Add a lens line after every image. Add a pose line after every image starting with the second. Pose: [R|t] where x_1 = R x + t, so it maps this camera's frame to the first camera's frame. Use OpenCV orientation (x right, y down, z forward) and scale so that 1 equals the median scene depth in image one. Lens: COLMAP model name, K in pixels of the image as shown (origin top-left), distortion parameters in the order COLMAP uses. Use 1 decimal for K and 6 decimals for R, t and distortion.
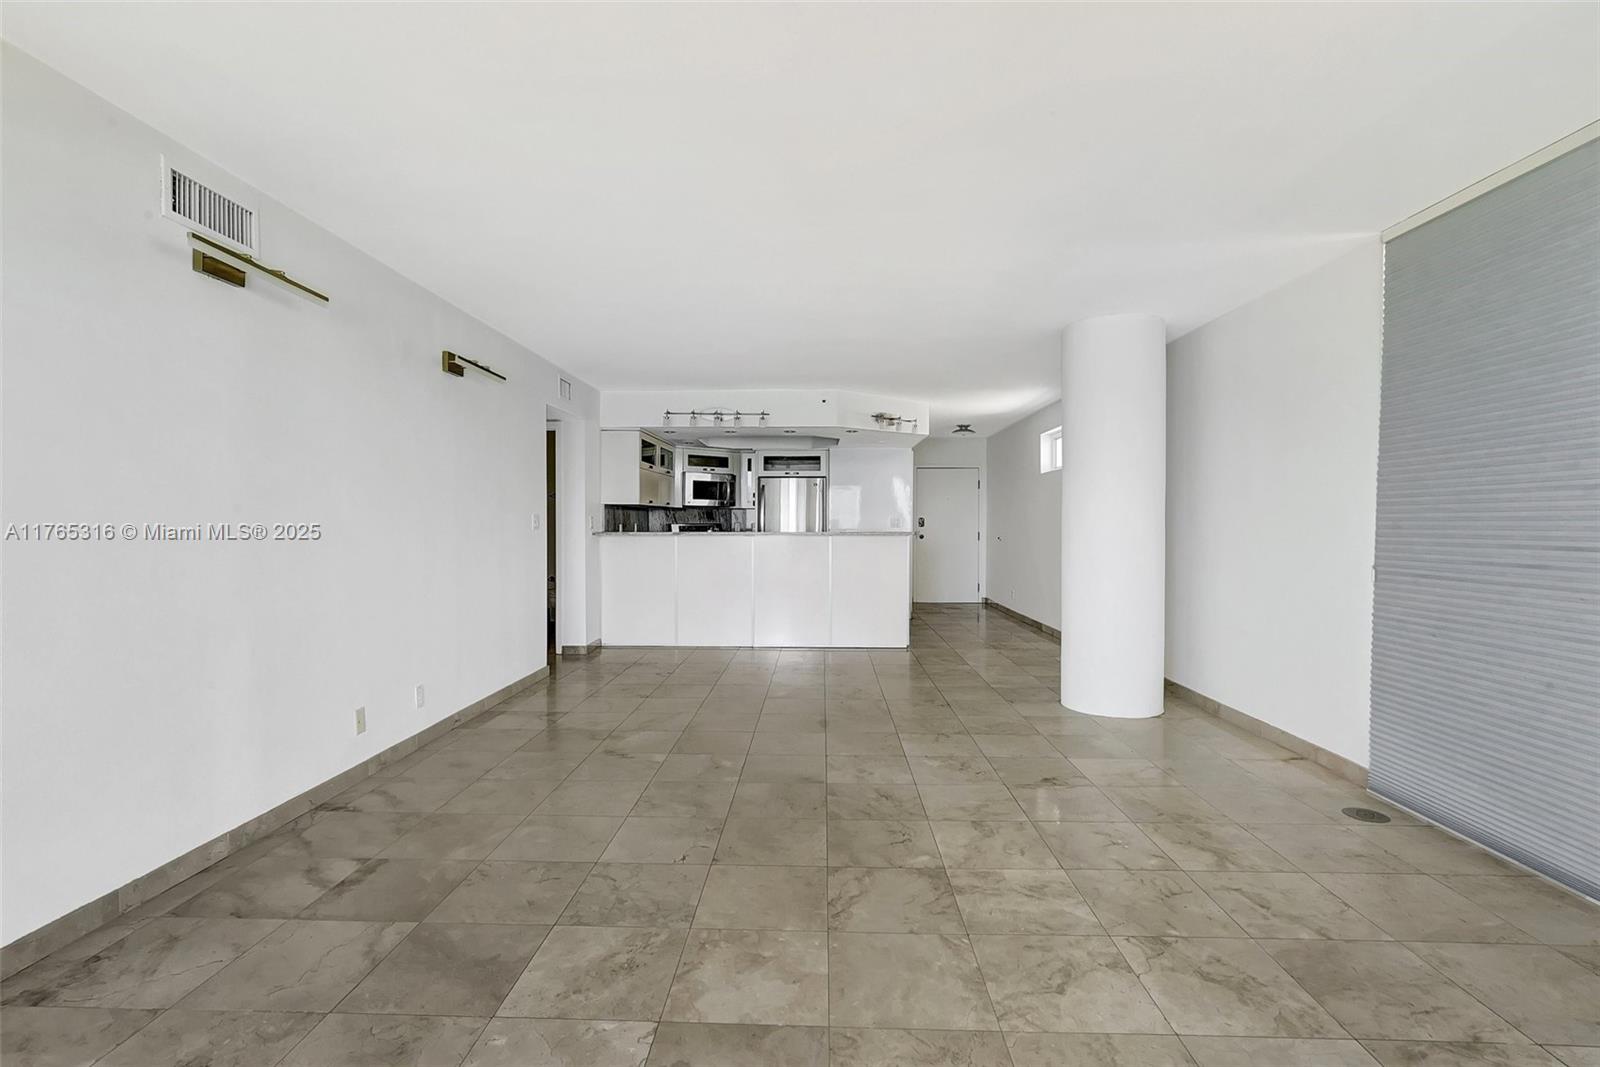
lens RADIAL K [[732.2, 0, 794.3], [0, 732.2, 533.9], [0, 0, 1]] dist [-0.014941, 0.008181]
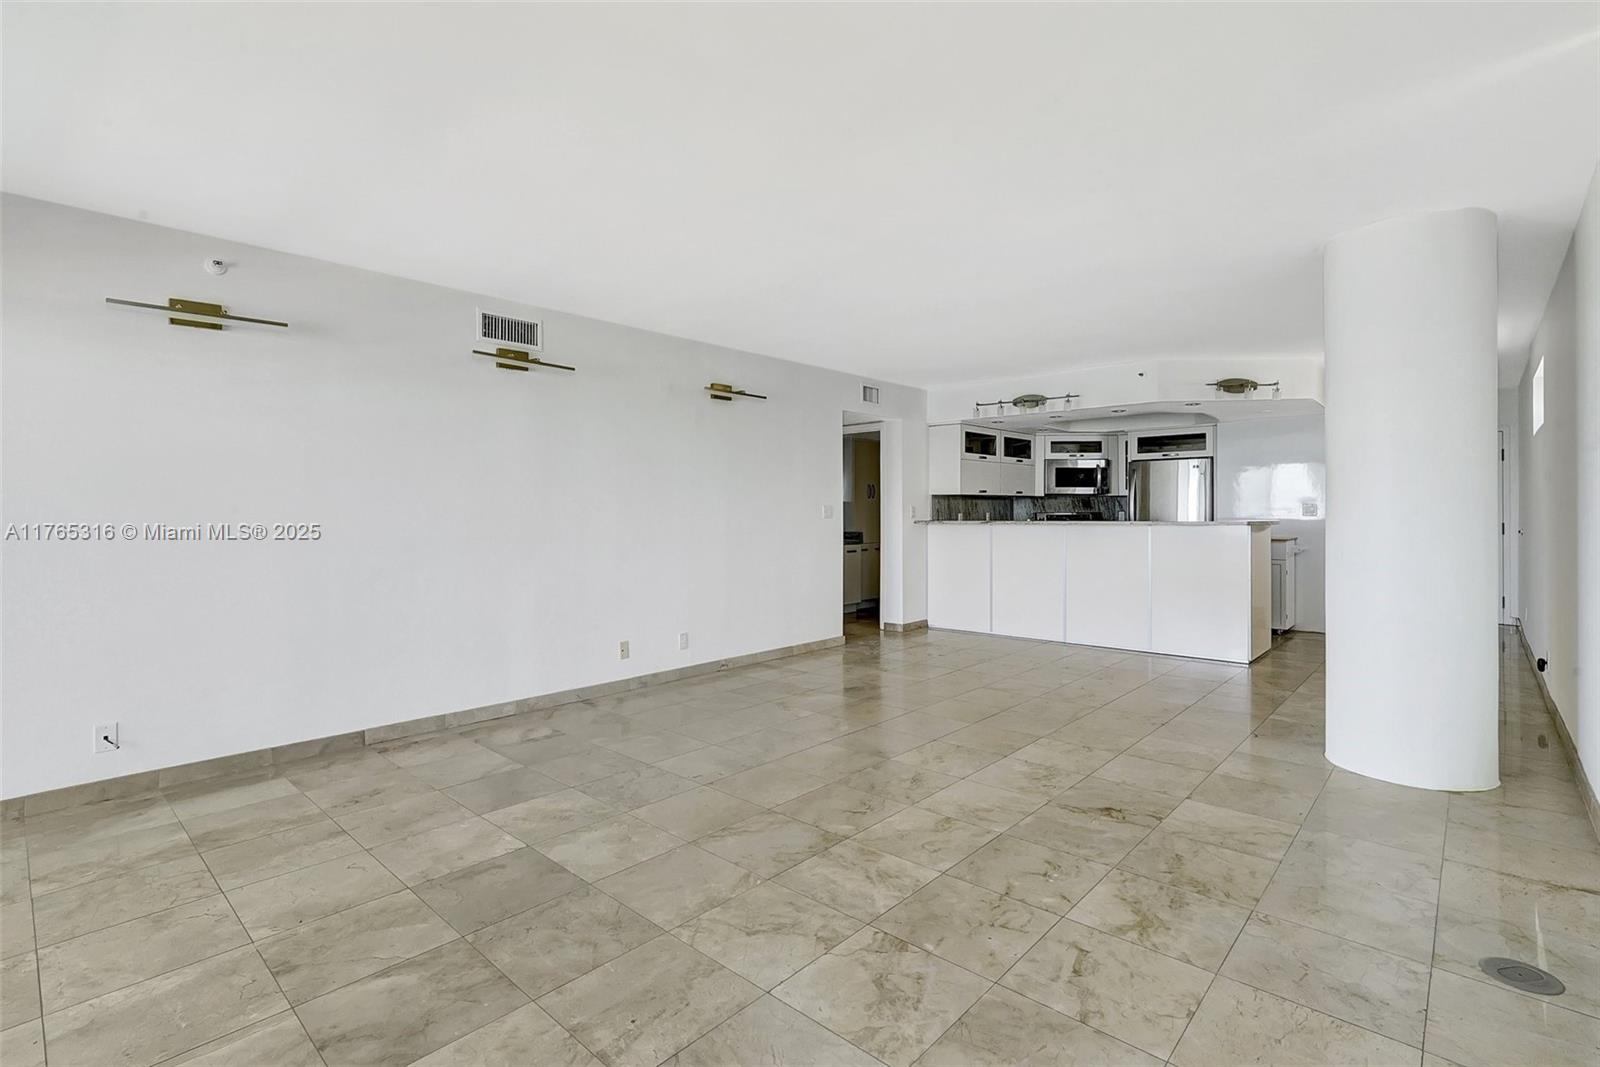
lens RADIAL K [[740.8, 0, 804.6], [0, 740.8, 522.6], [0, 0, 1]] dist [-0.013346, 0.006798]
pose [[0.764856, 0.003877, -0.644190, 0.585804], [-0.004361, 0.999990, 0.000840, -0.000255], [0.644187, 0.002167, 0.764865, 0.096193]]
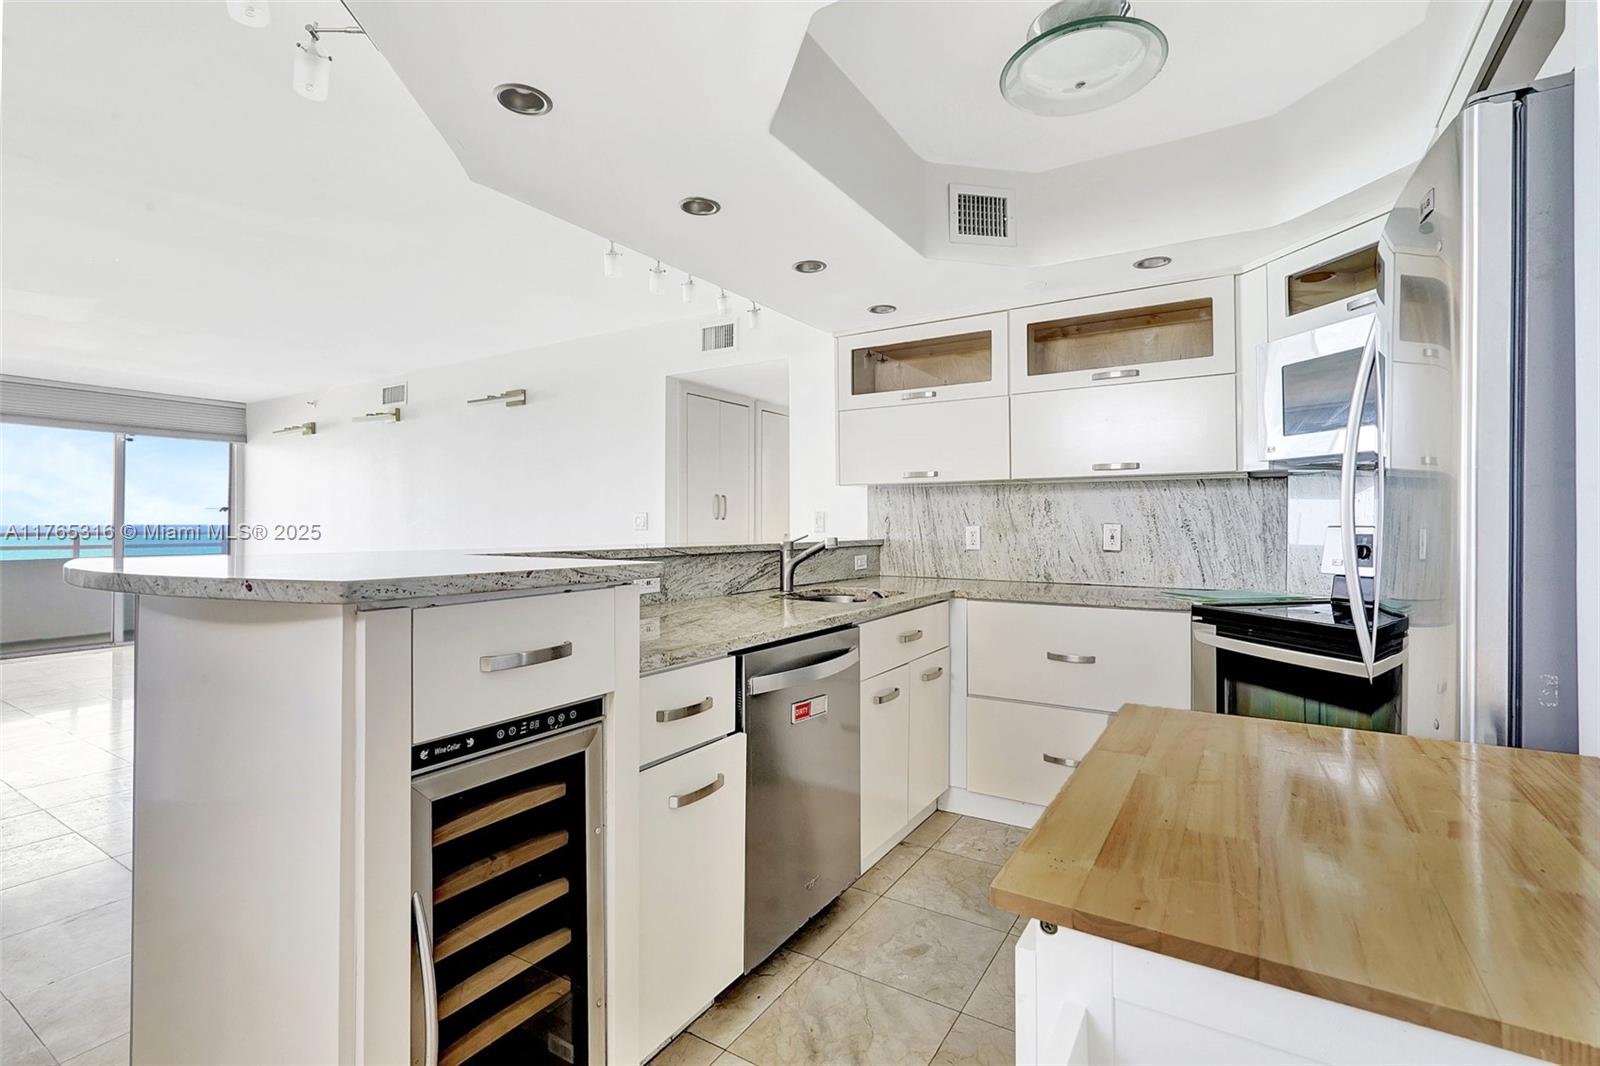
lens RADIAL K [[736.2, 0, 797.0], [0, 736.2, 518.0], [0, 0, 1]] dist [-0.015975, 0.007667]
pose [[-0.502123, -0.004918, -0.864782, 0.458105], [-0.012778, 0.999917, 0.001732, -0.037110], [0.864702, 0.011920, -0.502144, 2.407194]]
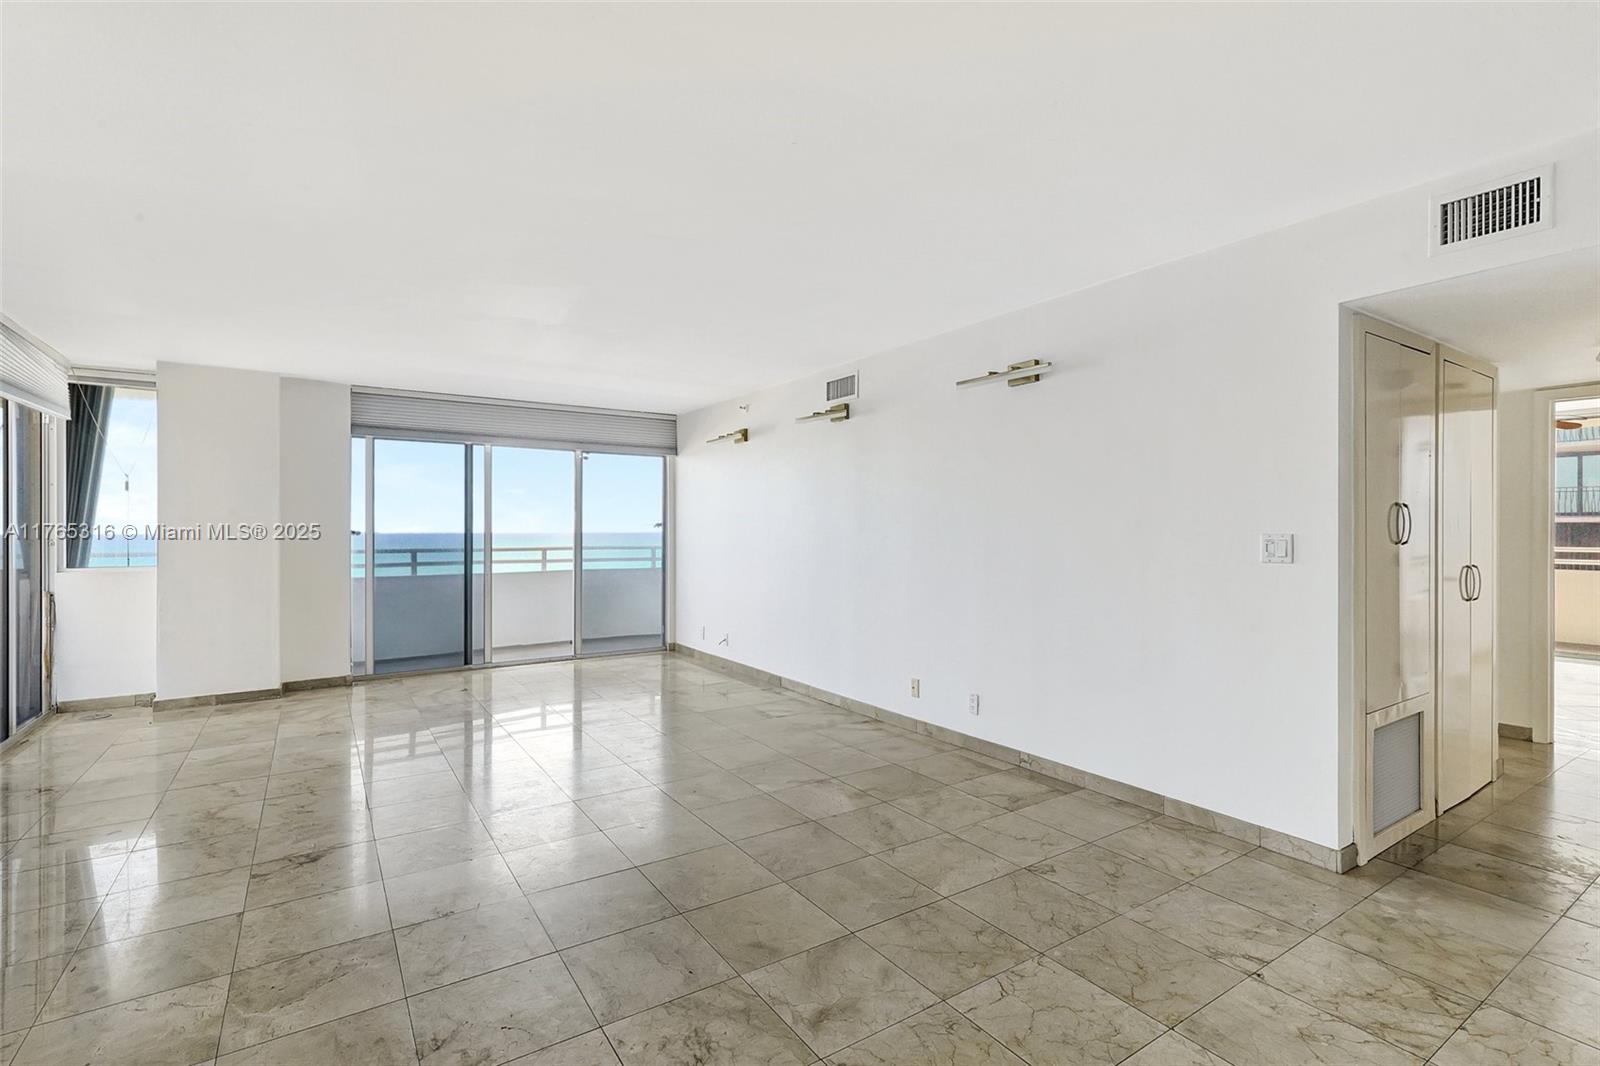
lens RADIAL K [[740.8, 0, 804.6], [0, 740.8, 522.1], [0, 0, 1]] dist [-0.013346, 0.006798]
pose [[-0.811043, -0.004333, -0.584970, 0.356916], [-0.007563, 0.999967, 0.003078, -0.051651], [0.584937, 0.006921, -0.811049, 1.862883]]
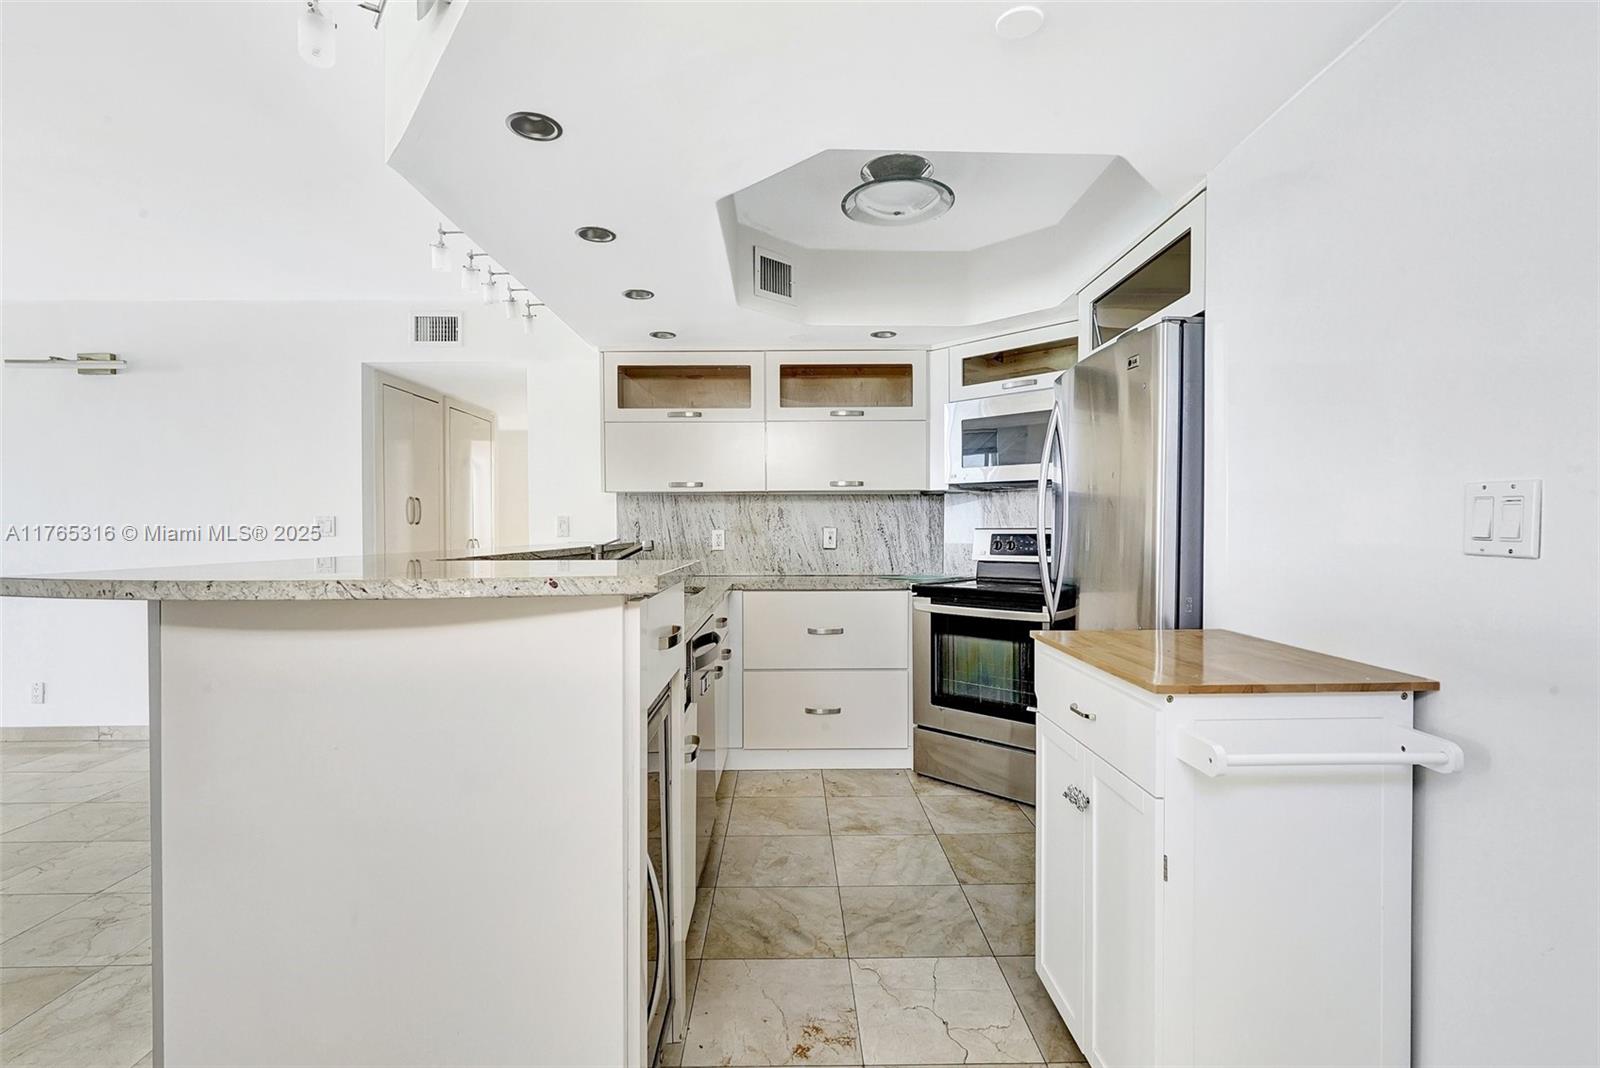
lens RADIAL K [[739.1, 0, 797.0], [0, 739.1, 538.9], [0, 0, 1]] dist [-0.003234, -0.000319]
pose [[0.049432, 0.017624, -0.998622, 0.643174], [-0.012761, 0.999774, 0.017013, -0.034585], [0.998696, 0.011902, 0.049646, 2.184615]]
